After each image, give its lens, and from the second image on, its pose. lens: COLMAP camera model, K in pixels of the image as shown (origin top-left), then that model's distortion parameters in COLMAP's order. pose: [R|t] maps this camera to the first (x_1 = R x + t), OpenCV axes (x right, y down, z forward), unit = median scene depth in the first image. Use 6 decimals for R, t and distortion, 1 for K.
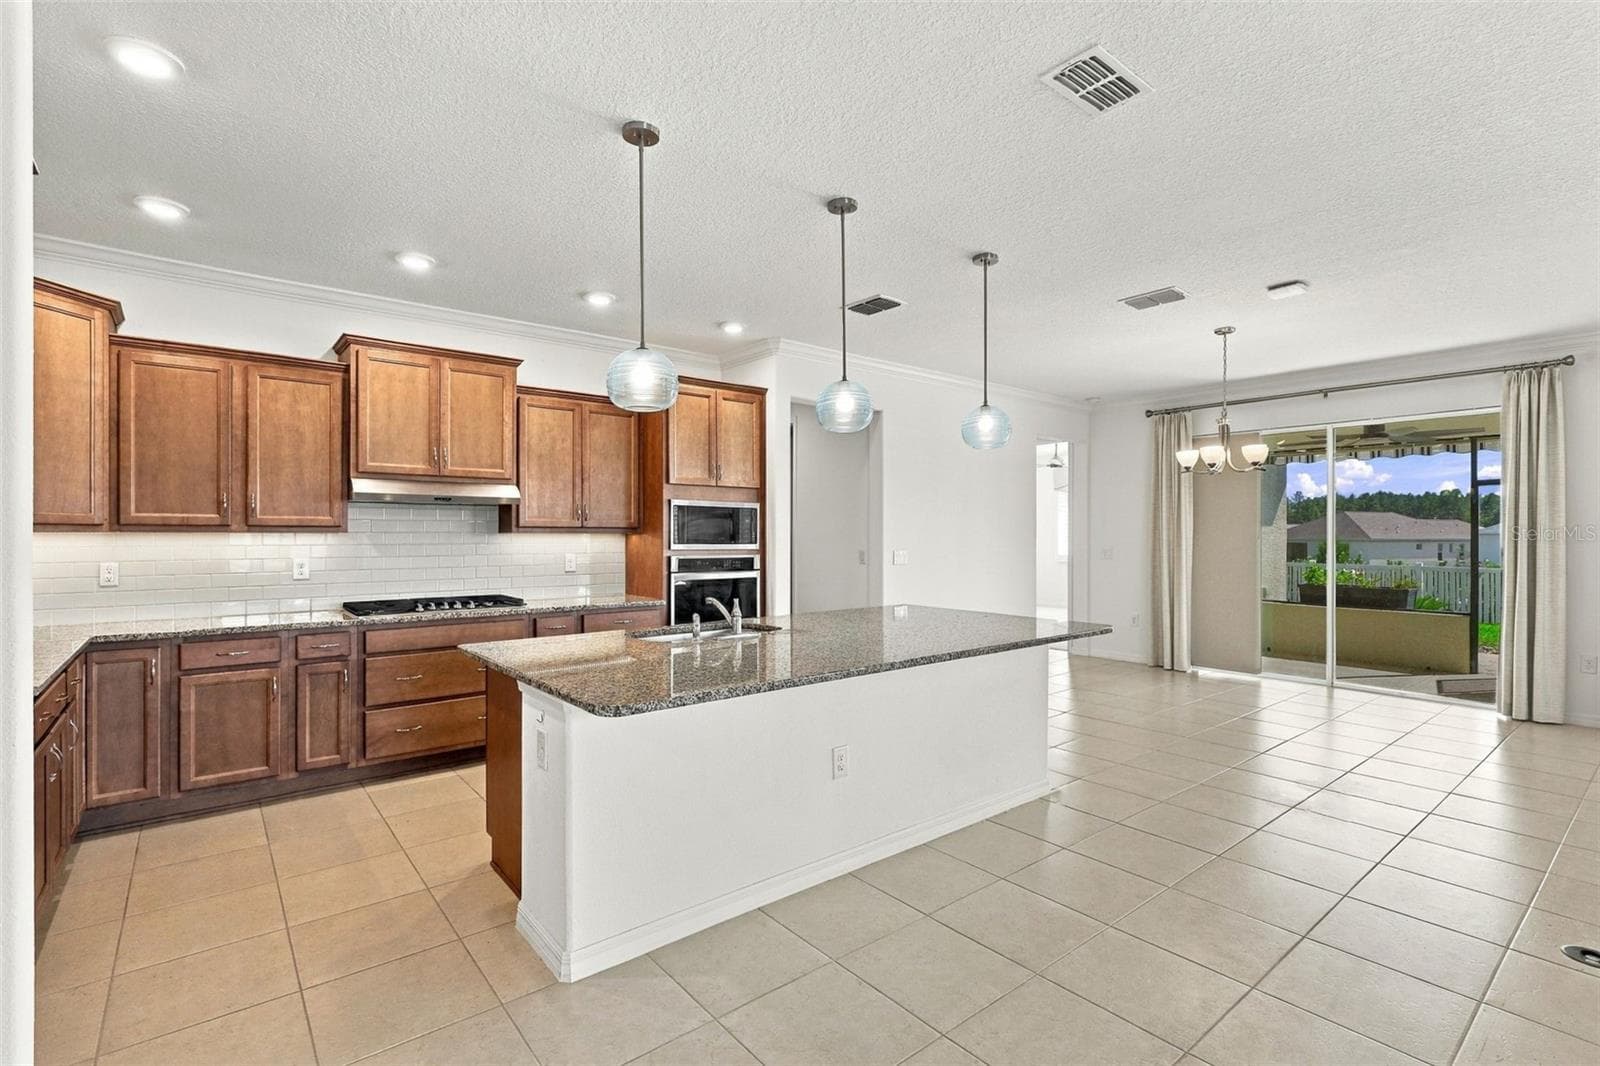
lens RADIAL K [[744.5, 0, 801.8], [0, 744.5, 534.0], [0, 0, 1]] dist [-0.002733, -0.000364]
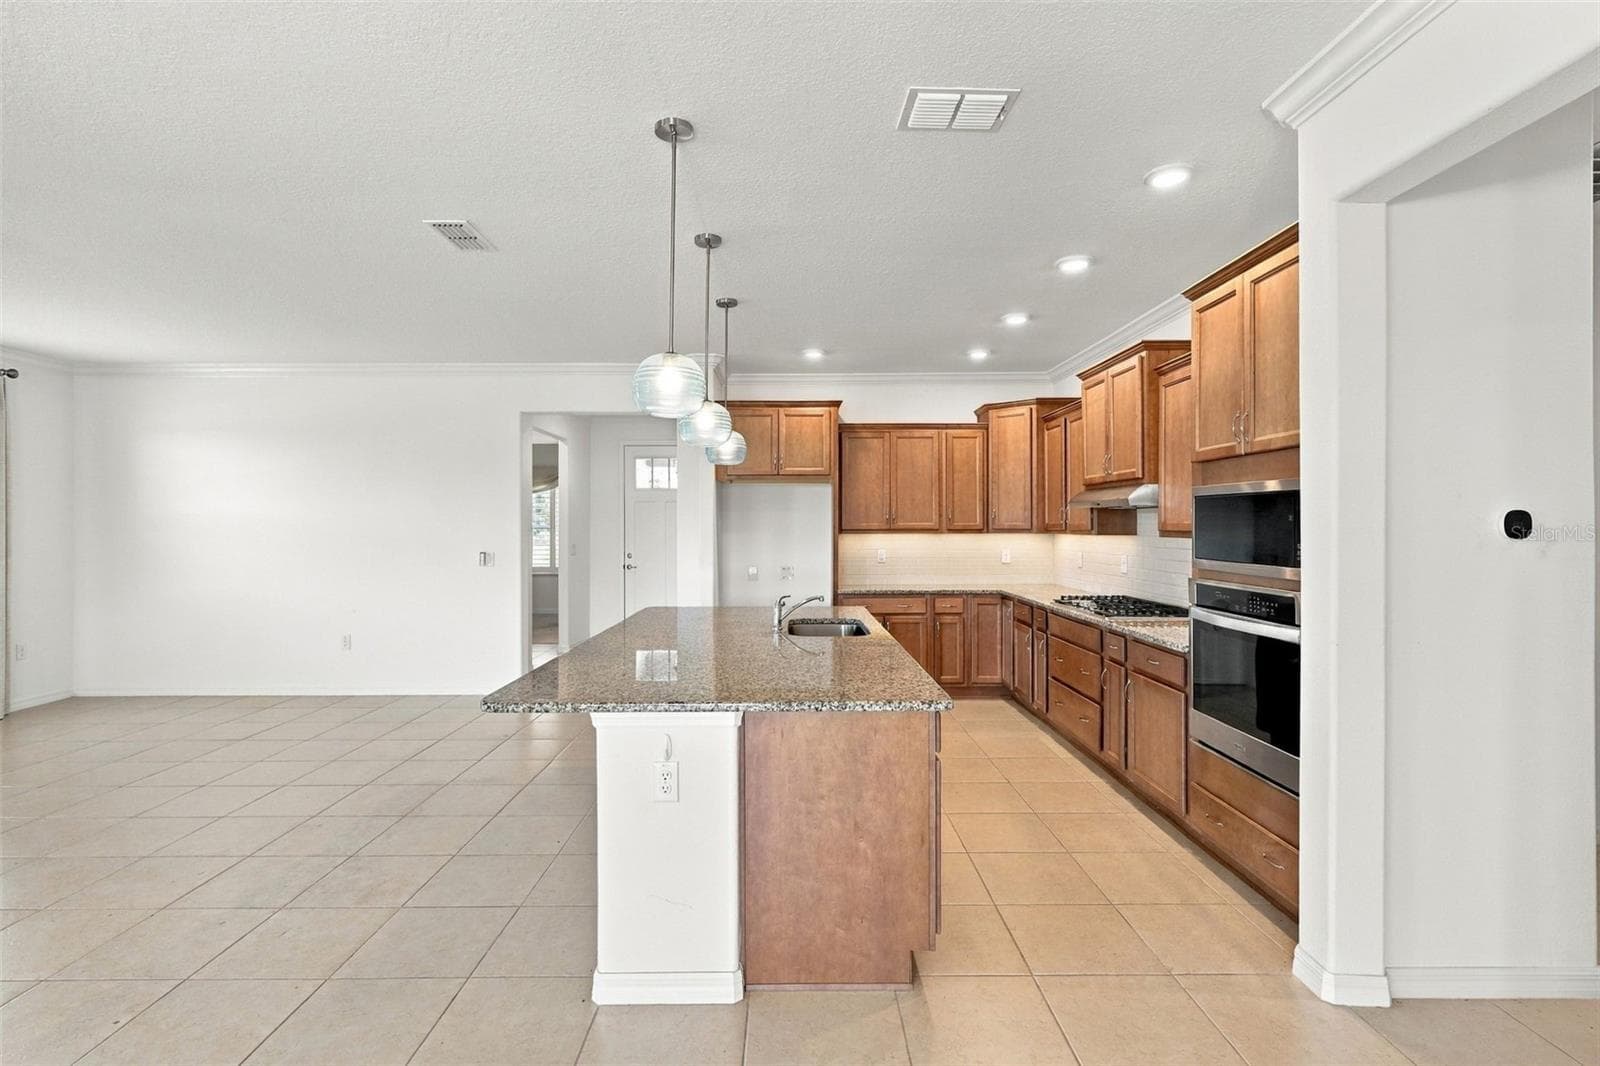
lens RADIAL K [[762.2, 0, 797.4], [0, 762.2, 524.2], [0, 0, 1]] dist [0.000014, -0.000164]
pose [[-0.625982, 0.000035, -0.779837, 0.571339], [0.002845, 0.999993, -0.002239, -0.015658], [0.779832, -0.003621, -0.625978, 1.212249]]
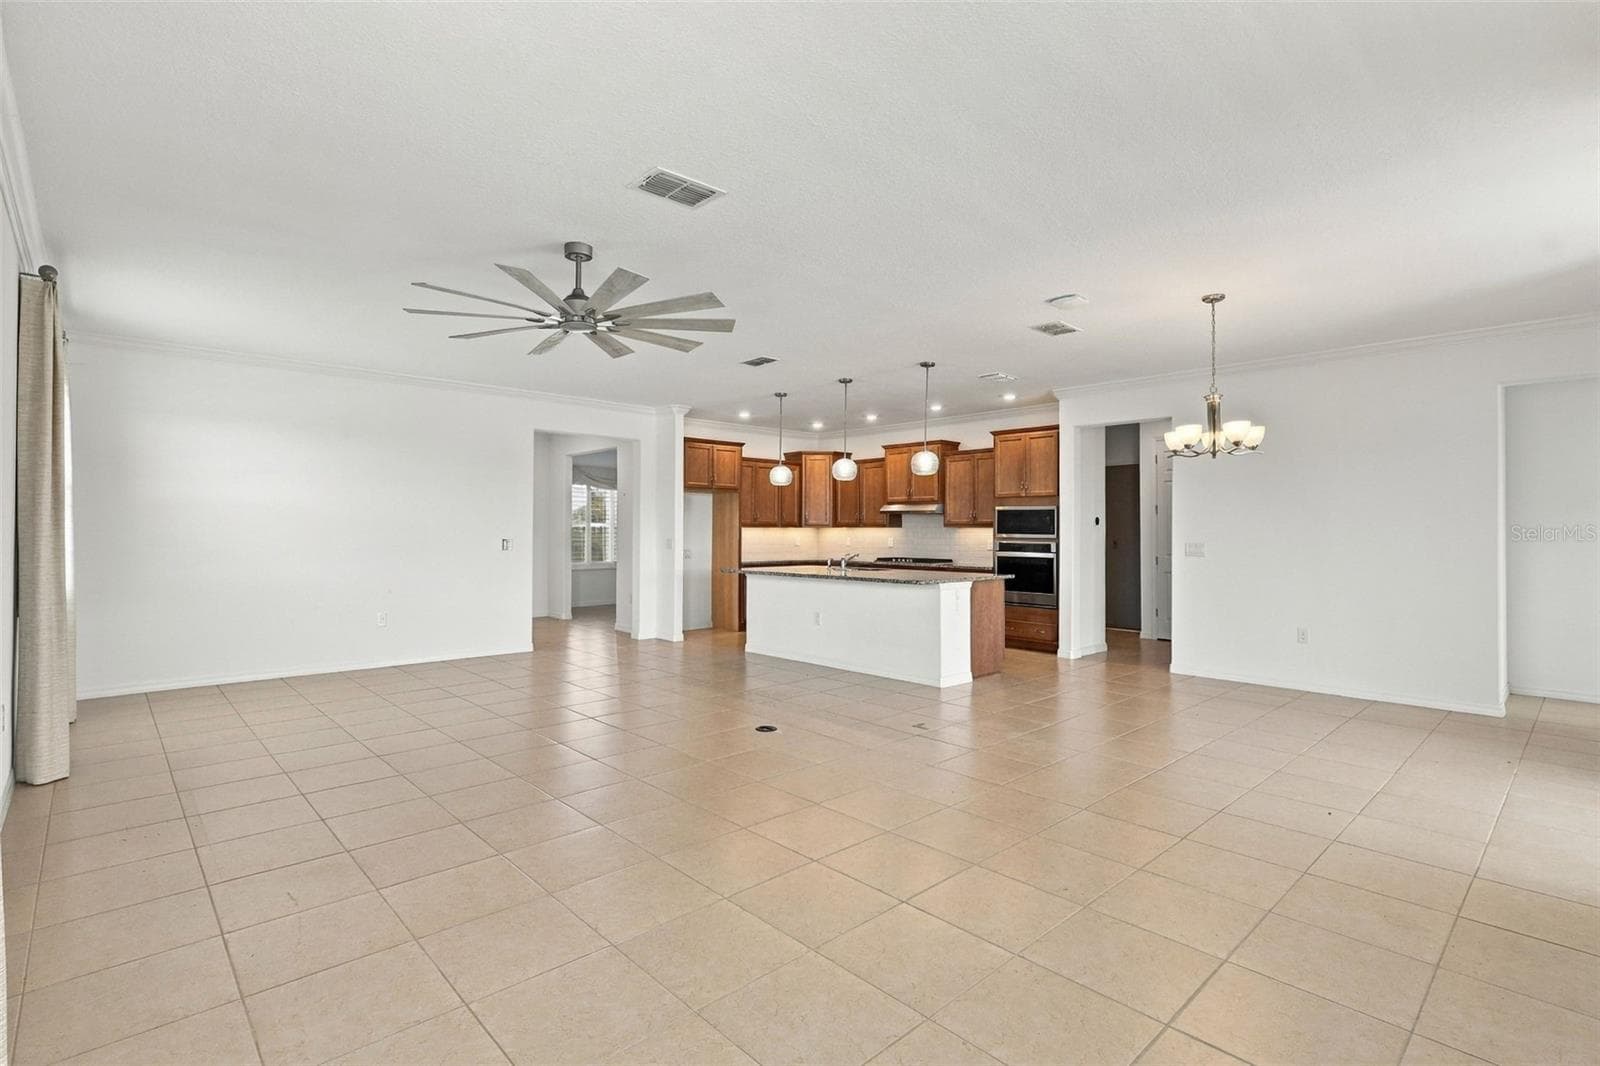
lens RADIAL K [[762.2, 0, 797.4], [0, 762.2, 524.2], [0, 0, 1]] dist [0.000014, -0.000164]
pose [[0.062687, -0.009193, -0.997991, 1.580723], [-0.003352, 0.999950, -0.009421, 0.010615], [0.998028, 0.003936, 0.062653, 0.478746]]
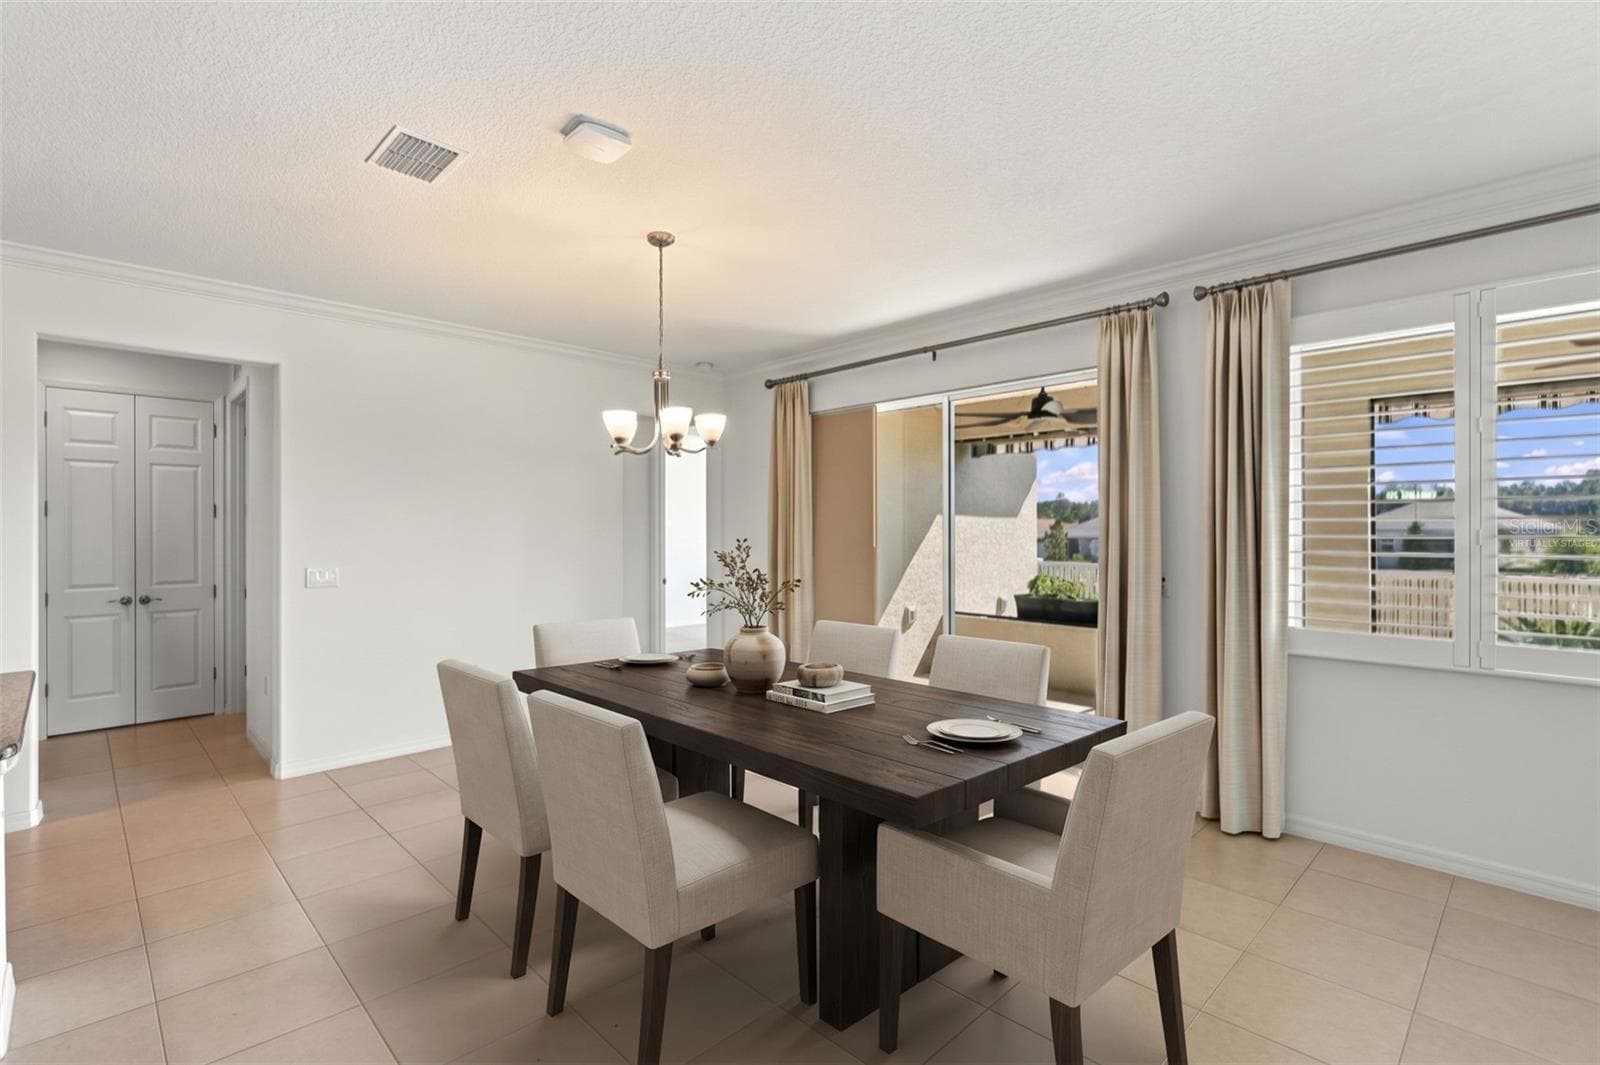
lens RADIAL K [[761.2, 0, 782.4], [0, 761.2, 516.1], [0, 0, 1]] dist [-0.048391, -0.000017]
pose [[0.996388, 0.002500, 0.084883, 0.667609], [-0.000939, 0.999830, -0.018426, -0.014004], [-0.084914, 0.018279, 0.996221, 0.348562]]
